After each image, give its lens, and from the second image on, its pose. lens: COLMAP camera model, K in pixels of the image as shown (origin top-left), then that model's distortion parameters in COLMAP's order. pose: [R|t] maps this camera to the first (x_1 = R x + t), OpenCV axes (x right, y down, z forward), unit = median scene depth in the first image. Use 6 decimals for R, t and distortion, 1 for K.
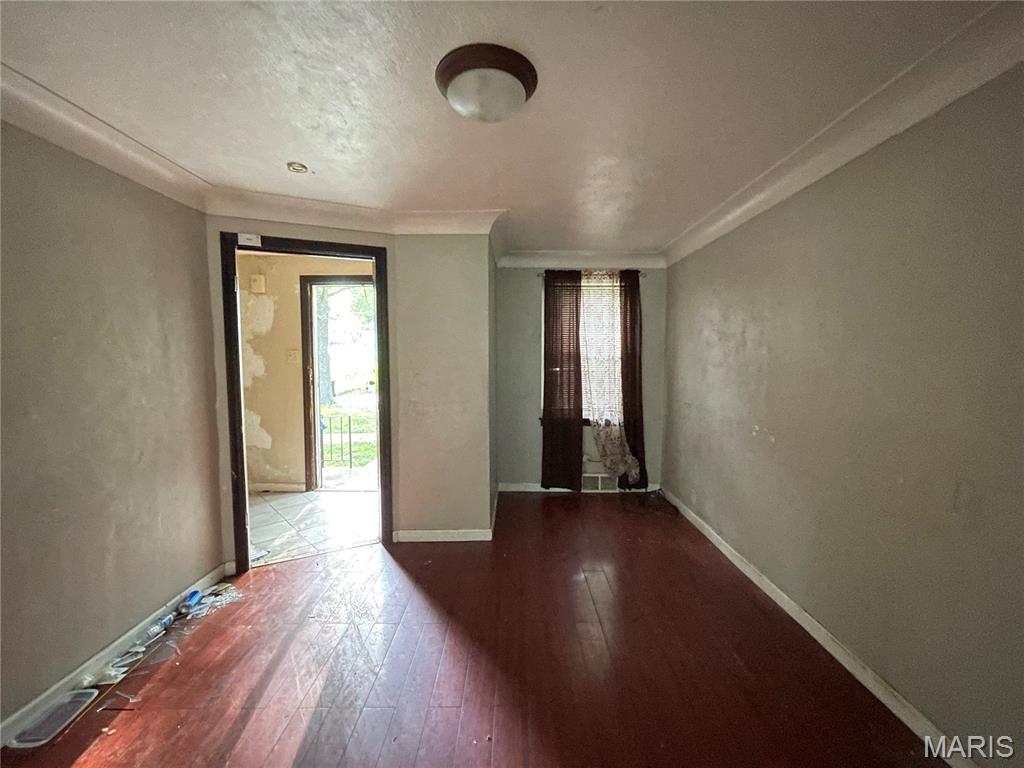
lens RADIAL K [[420.2, 0, 512.0], [0, 420.2, 384.0], [0, 0, 1]] dist [0.001616, -0.000089]
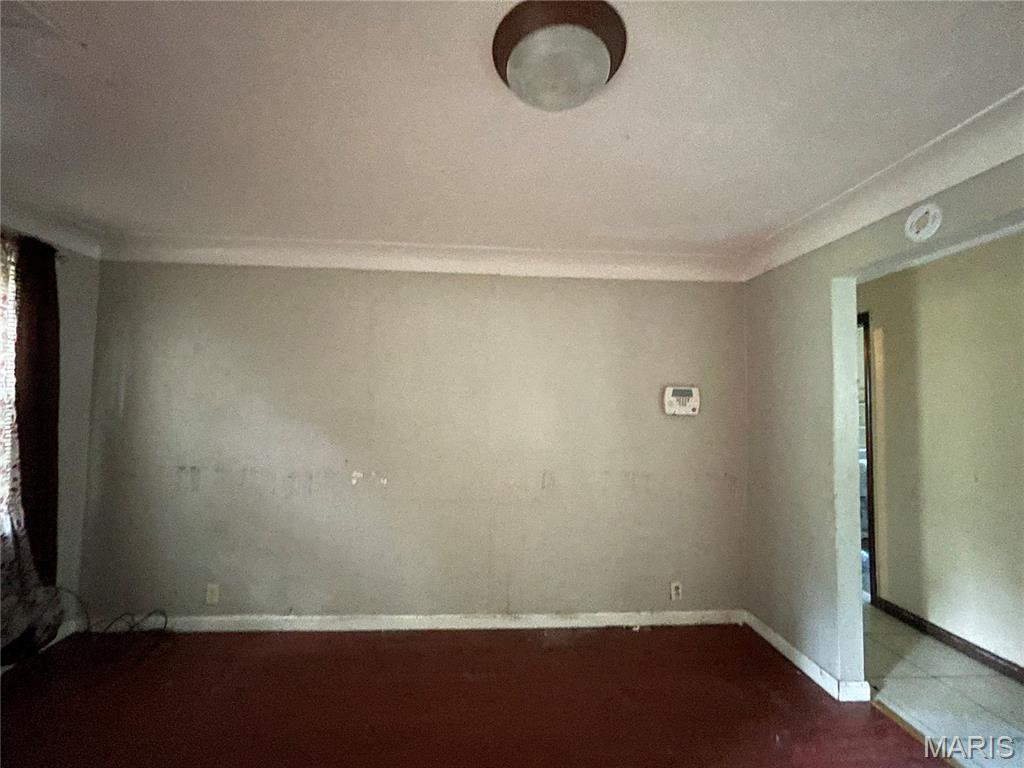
lens RADIAL K [[420.2, 0, 512.0], [0, 420.2, 384.0], [0, 0, 1]] dist [0.001616, -0.000089]
pose [[-0.072402, 0.052612, 0.995987, -0.339234], [0.046730, 0.997690, -0.049305, -0.034611], [-0.996280, 0.042973, -0.074693, 0.496670]]
